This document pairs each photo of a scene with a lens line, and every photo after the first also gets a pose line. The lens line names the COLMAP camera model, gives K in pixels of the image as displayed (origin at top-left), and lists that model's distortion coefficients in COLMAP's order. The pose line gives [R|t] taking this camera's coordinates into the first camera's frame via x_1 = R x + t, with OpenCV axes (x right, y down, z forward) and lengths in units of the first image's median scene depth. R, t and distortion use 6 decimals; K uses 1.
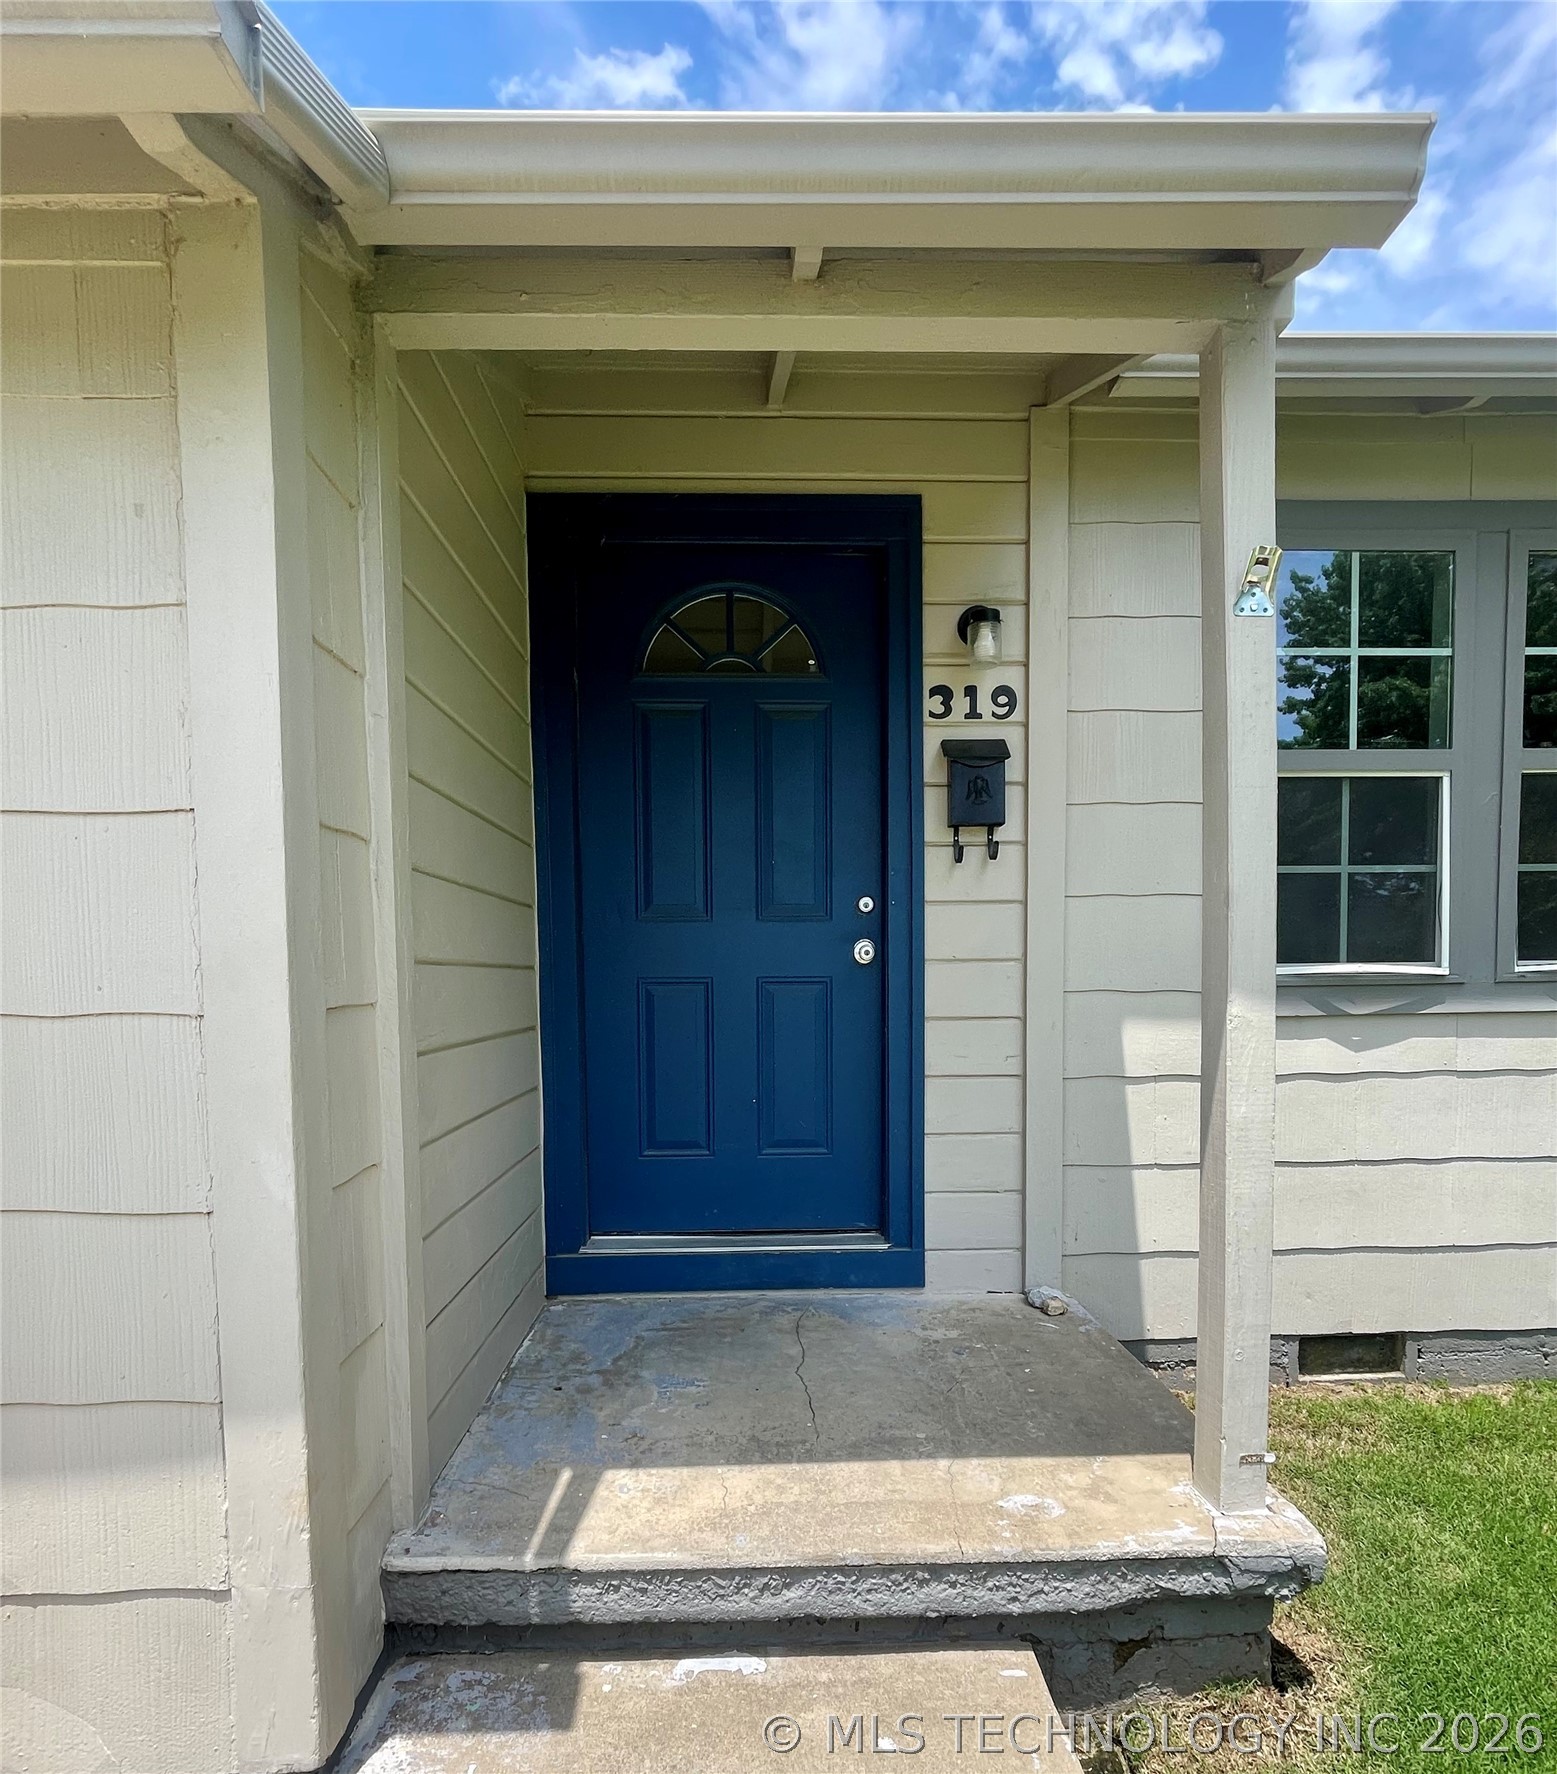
lens RADIAL K [[930.9, 0, 779.5], [0, 930.9, 885.0], [0, 0, 1]] dist [-0.000298, -0.000034]
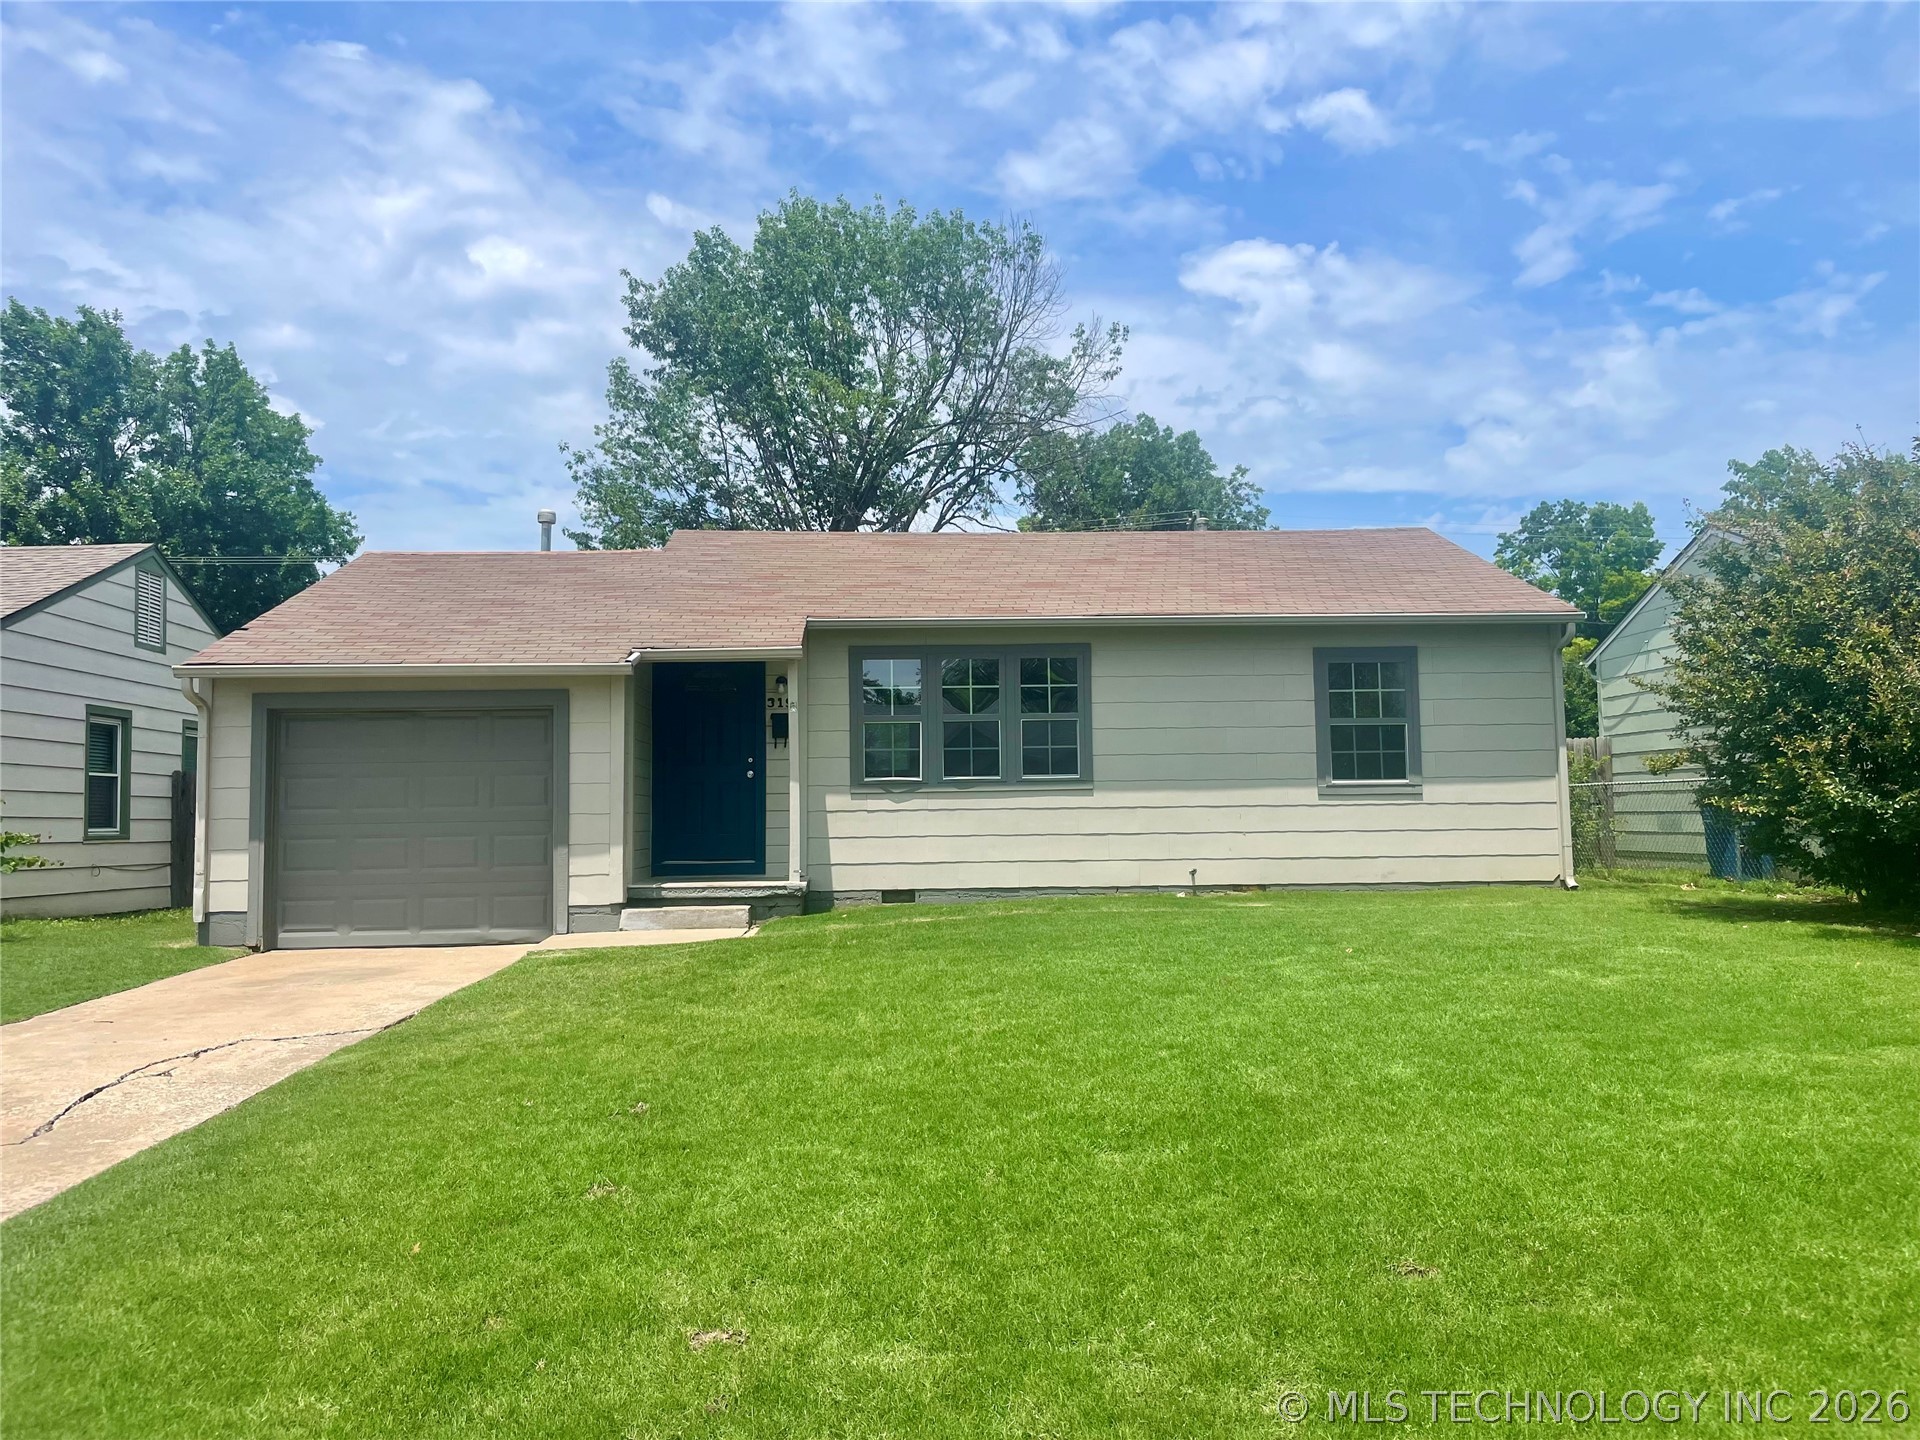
lens RADIAL K [[1461.2, 0, 959.4], [0, 1461.2, 720.8], [0, 0, 1]] dist [-0.000737, -0.000035]
pose [[0.994039, -0.017265, -0.107647, 1.472459], [0.004433, 0.992965, -0.118324, 0.527757], [0.108932, 0.117141, 0.987123, -4.360150]]
